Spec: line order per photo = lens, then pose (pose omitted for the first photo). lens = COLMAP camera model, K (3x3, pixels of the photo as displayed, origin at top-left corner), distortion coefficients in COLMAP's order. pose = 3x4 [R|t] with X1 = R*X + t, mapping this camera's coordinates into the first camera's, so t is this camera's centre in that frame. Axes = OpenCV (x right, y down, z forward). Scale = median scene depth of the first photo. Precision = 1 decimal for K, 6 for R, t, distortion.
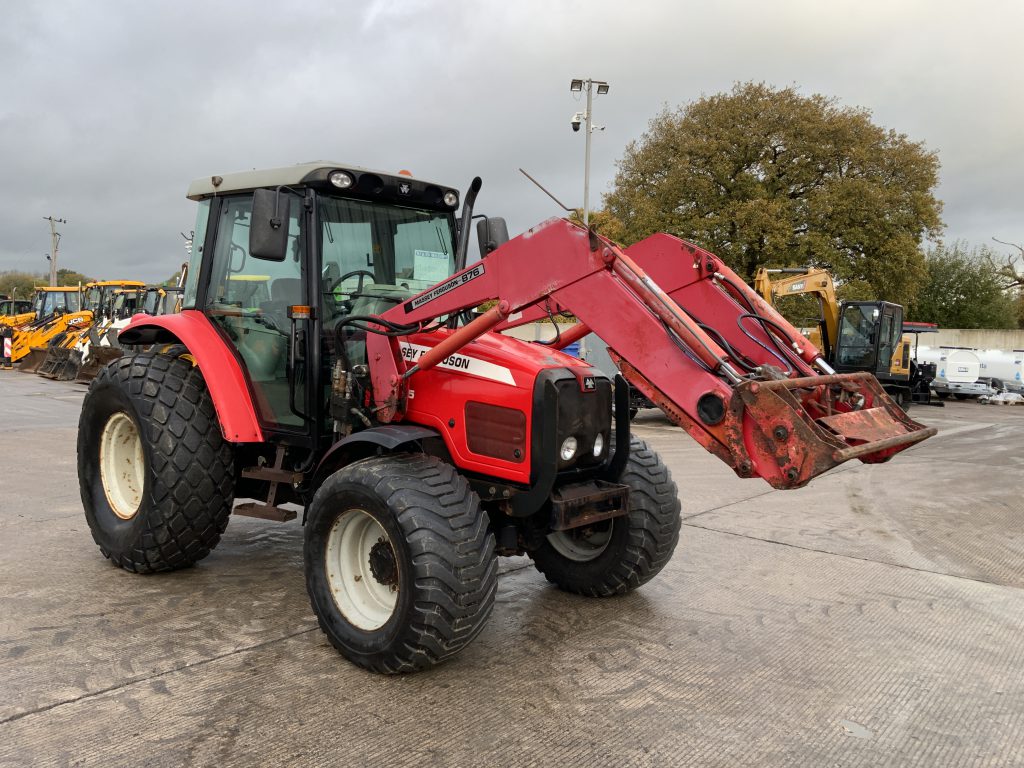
lens RADIAL K [[839.6, 0, 511.8], [0, 839.6, 382.7], [0, 0, 1]] dist [0.075831, -0.150012]
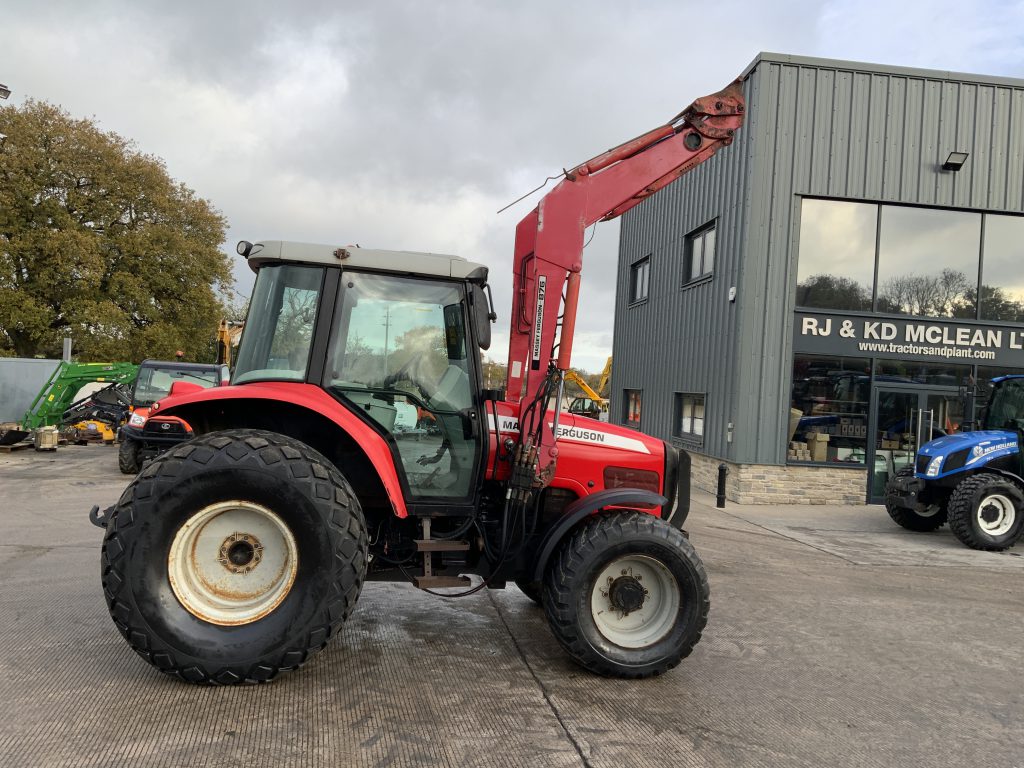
lens RADIAL K [[839.6, 0, 503.2], [0, 839.6, 379.7], [0, 0, 1]] dist [0.075831, -0.150012]
pose [[0.617906, 0.027373, 0.785775, -0.985748], [0.006685, 0.999175, -0.040063, -0.051543], [-0.786223, 0.030008, 0.617213, 0.255559]]
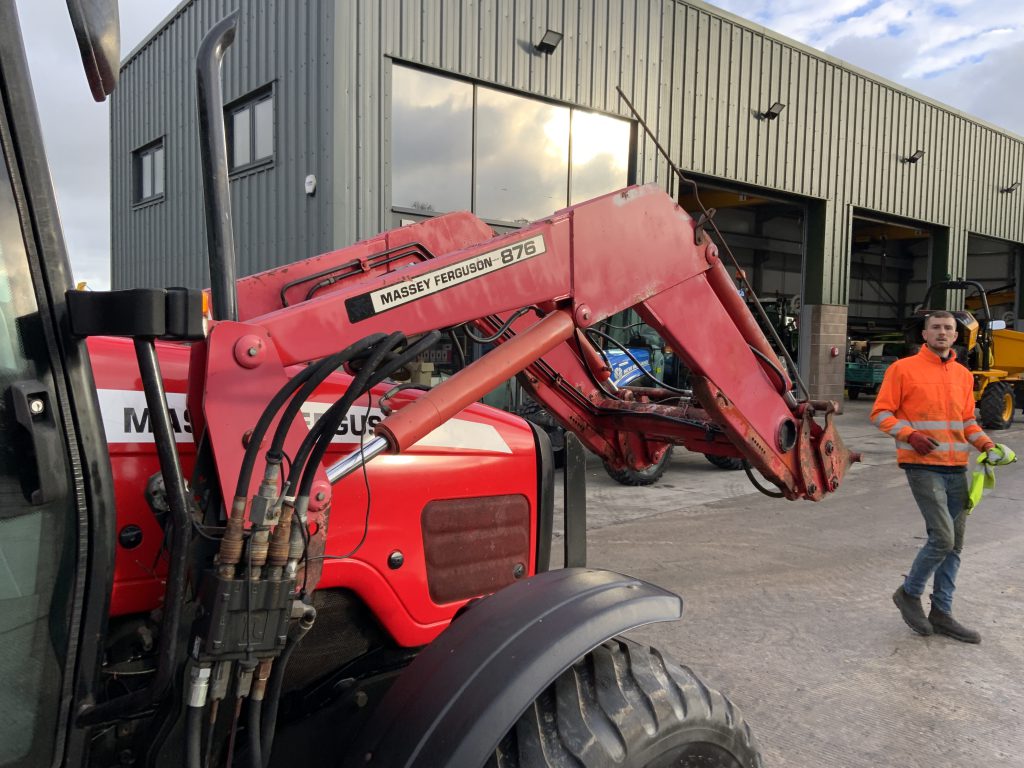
lens RADIAL K [[839.6, 0, 503.2], [0, 839.6, 389.5], [0, 0, 1]] dist [0.075831, -0.150012]
pose [[0.067351, -0.077586, 0.994708, -0.437702], [0.052518, 0.995866, 0.074120, -0.064462], [-0.996346, 0.047248, 0.071148, 0.759065]]
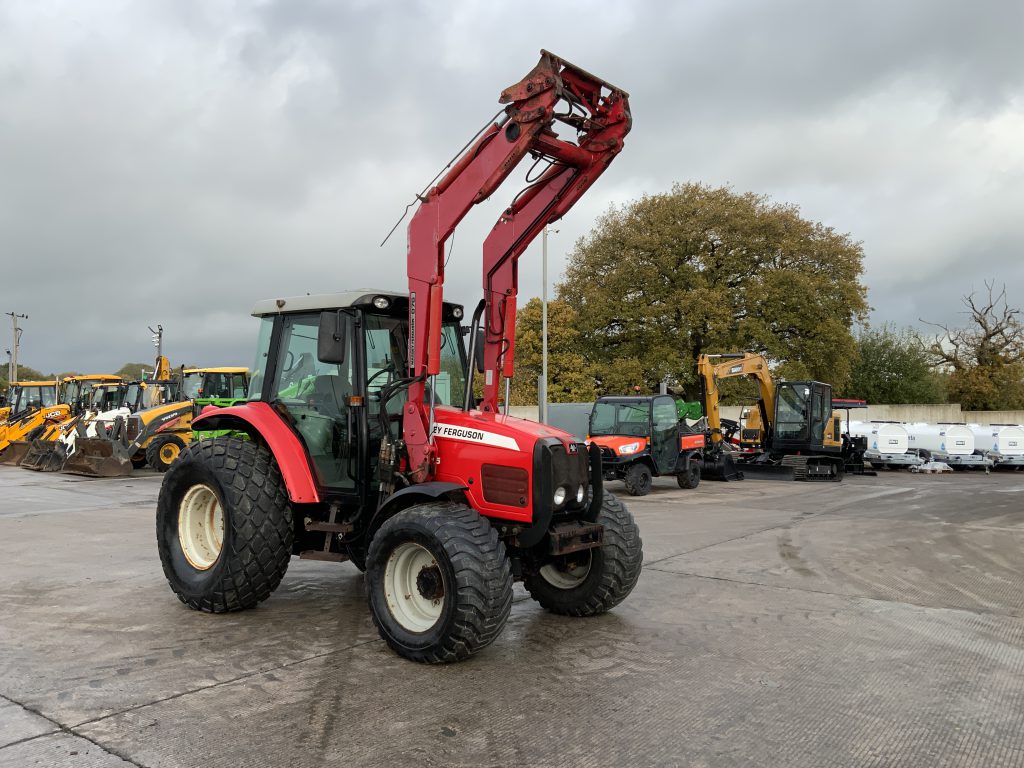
lens RADIAL K [[839.6, 0, 511.5], [0, 839.6, 378.4], [0, 0, 1]] dist [0.075831, -0.150012]
pose [[0.998335, -0.019259, 0.054367, -0.064432], [0.024834, 0.994289, -0.103794, 0.021771], [-0.052057, 0.104971, 0.993112, -0.300192]]
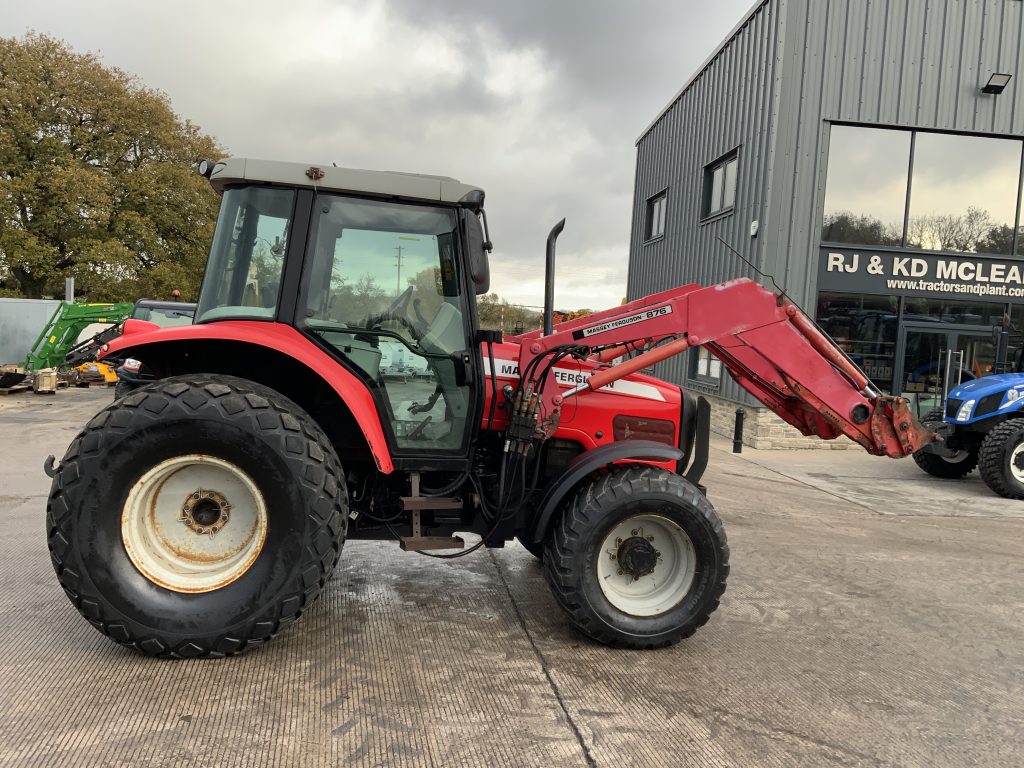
lens RADIAL K [[839.6, 0, 505.0], [0, 839.6, 382.9], [0, 0, 1]] dist [0.075831, -0.150012]
pose [[0.629302, -0.030410, 0.776566, -0.886802], [0.007205, 0.999420, 0.033297, -0.053208], [-0.777128, -0.015359, 0.629156, 0.310127]]
